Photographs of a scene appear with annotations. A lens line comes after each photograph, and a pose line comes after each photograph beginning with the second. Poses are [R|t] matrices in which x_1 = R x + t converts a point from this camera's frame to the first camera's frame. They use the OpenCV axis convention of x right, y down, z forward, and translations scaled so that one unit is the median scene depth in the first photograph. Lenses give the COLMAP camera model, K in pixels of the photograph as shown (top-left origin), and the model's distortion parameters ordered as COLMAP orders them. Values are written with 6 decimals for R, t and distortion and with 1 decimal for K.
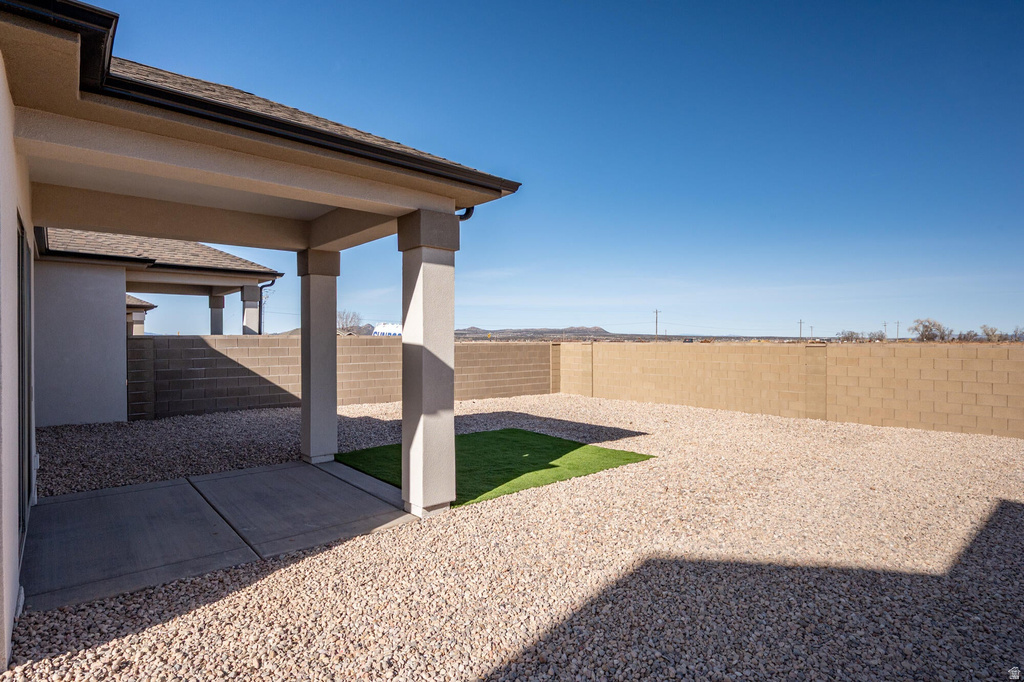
lens RADIAL K [[532.1, 0, 512.0], [0, 532.1, 341.0], [0, 0, 1]] dist [0.000529, 0.000038]
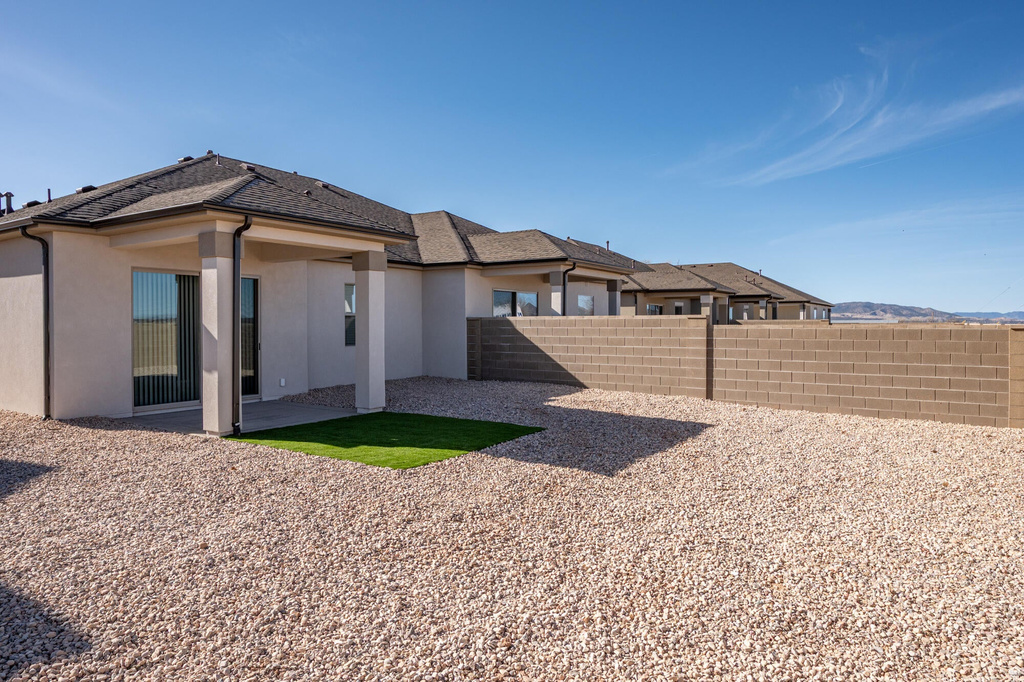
lens RADIAL K [[622.9, 0, 512.0], [0, 622.9, 341.0], [0, 0, 1]] dist [0.000659, -0.000008]
pose [[0.275546, 0.027510, -0.960894, 0.689443], [-0.004077, 0.999615, 0.027450, 0.004971], [0.961279, -0.003646, 0.275552, 0.537410]]
